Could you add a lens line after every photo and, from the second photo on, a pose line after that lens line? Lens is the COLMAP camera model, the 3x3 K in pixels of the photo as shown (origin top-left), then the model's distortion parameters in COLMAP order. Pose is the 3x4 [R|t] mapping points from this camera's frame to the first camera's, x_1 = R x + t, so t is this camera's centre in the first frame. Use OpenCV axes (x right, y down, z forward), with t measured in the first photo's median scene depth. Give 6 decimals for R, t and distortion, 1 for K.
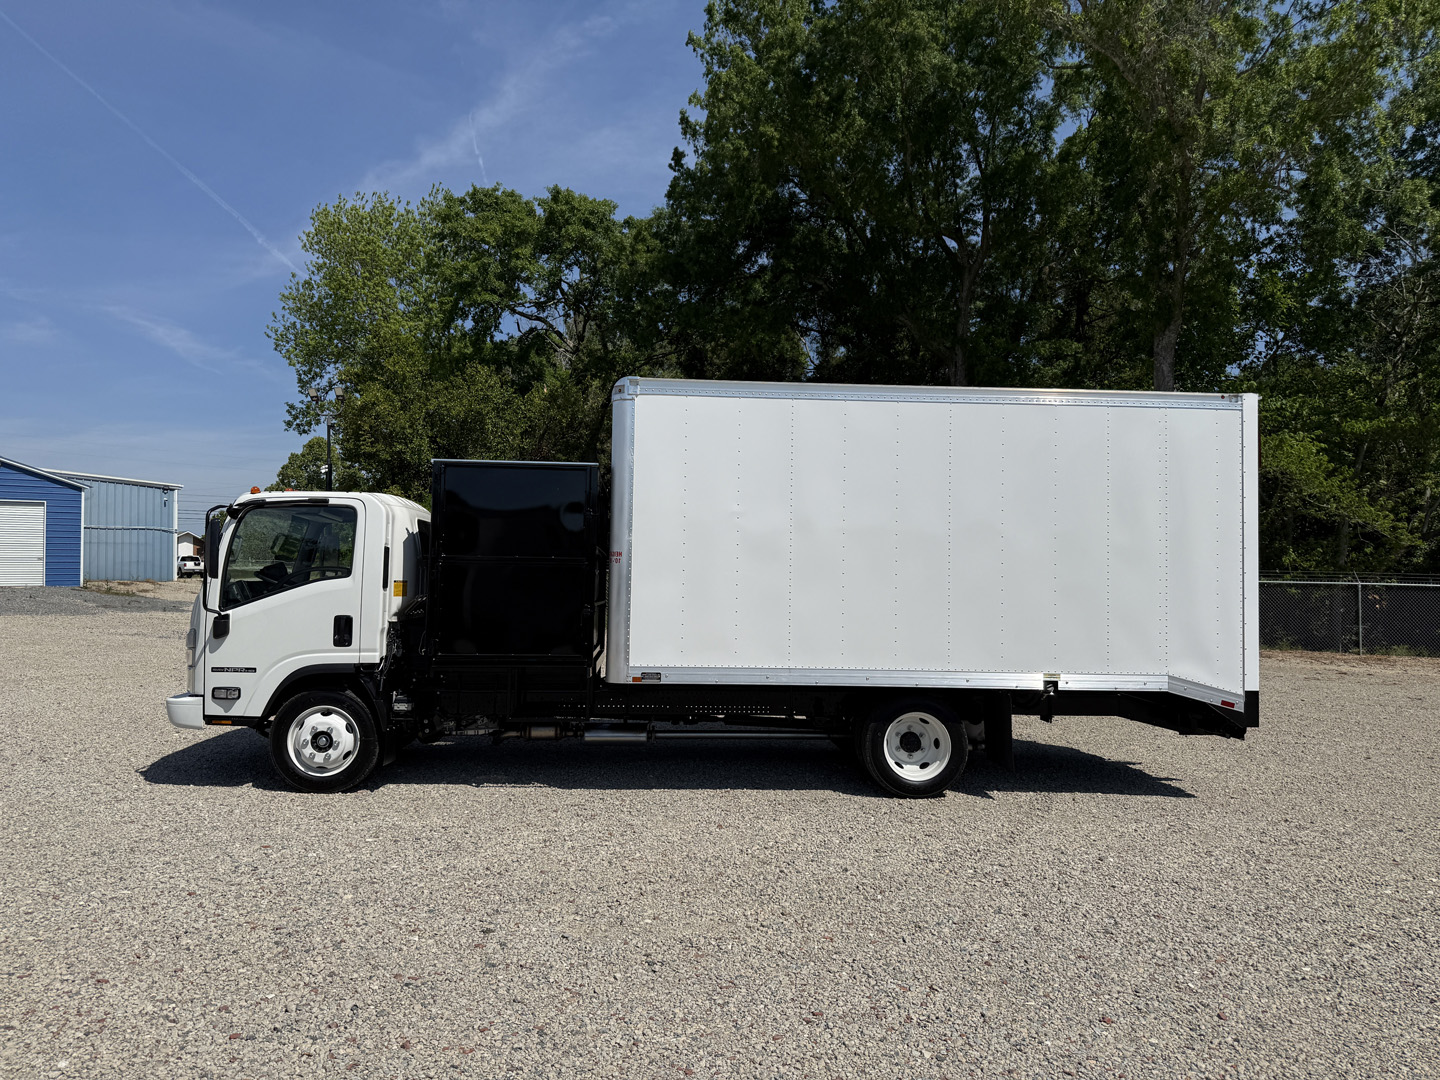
lens RADIAL K [[1013.3, 0, 716.2], [0, 1013.3, 540.7], [0, 0, 1]] dist [0.109795, -0.160157]
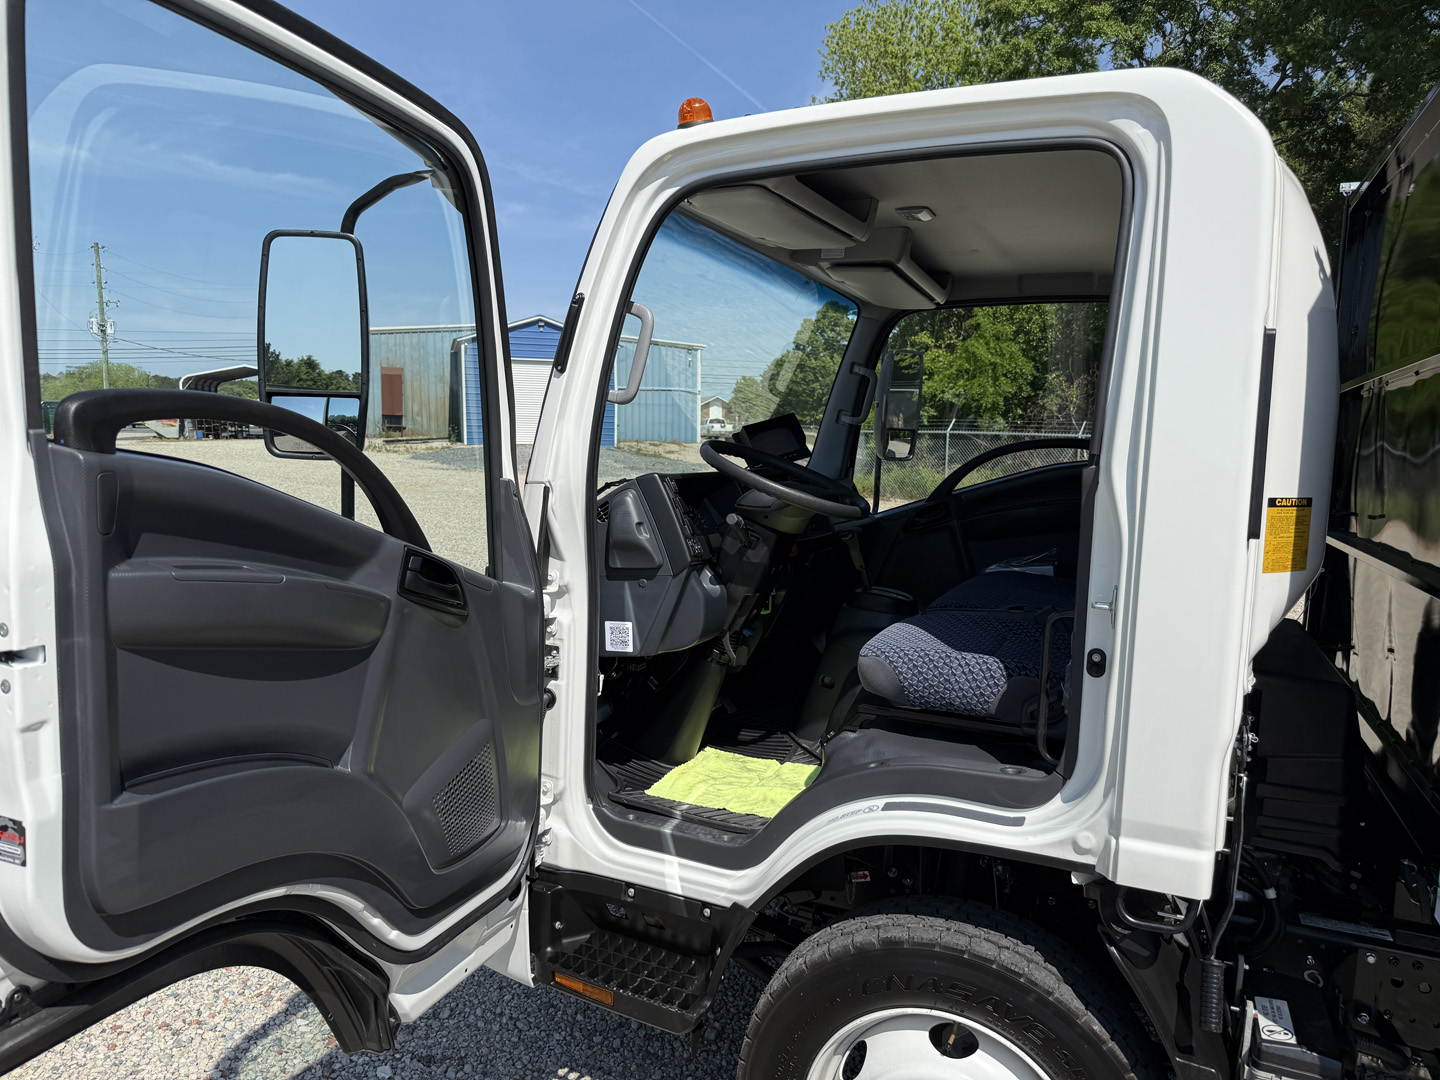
lens RADIAL K [[1013.3, 0, 716.2], [0, 1013.3, 540.7], [0, 0, 1]] dist [0.109795, -0.160157]
pose [[0.888019, 0.064855, -0.455209, -0.326418], [-0.005004, 0.991307, 0.131472, 0.021012], [0.459779, -0.114472, 0.880624, 0.776803]]
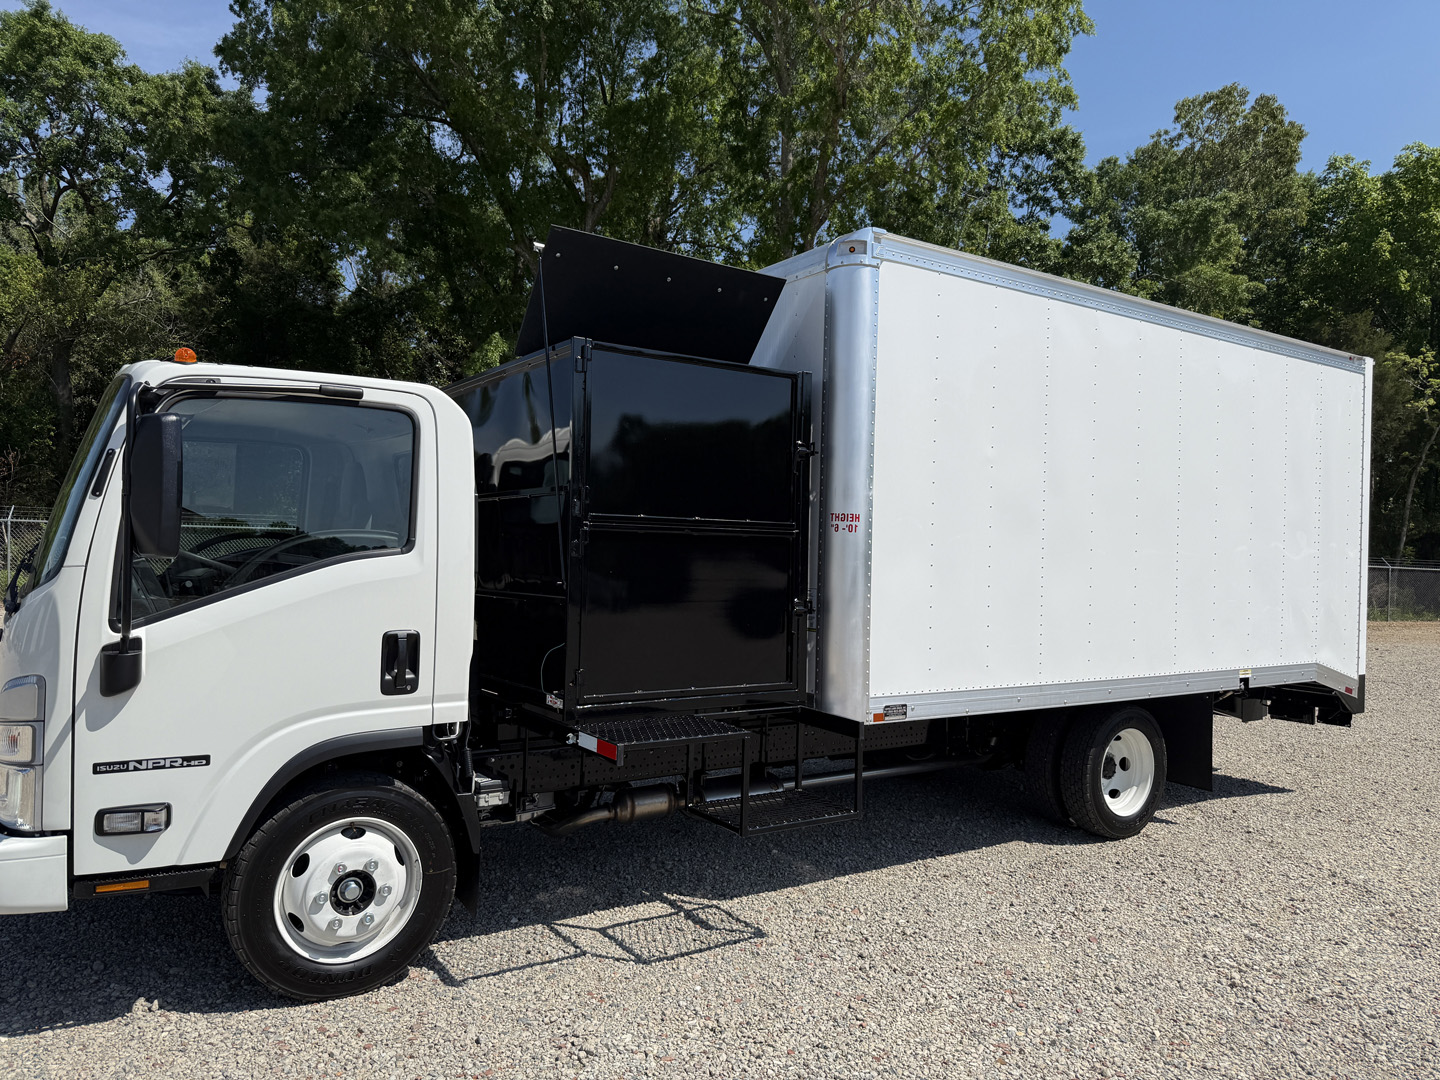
lens RADIAL K [[1011.6, 0, 715.5], [0, 1011.6, 545.2], [0, 0, 1]] dist [0.054672, -0.053677]
pose [[0.867016, 0.005870, 0.498245, -0.472914], [-0.029830, 0.998749, 0.040140, 0.007565], [-0.497386, -0.049665, 0.866106, 0.502661]]
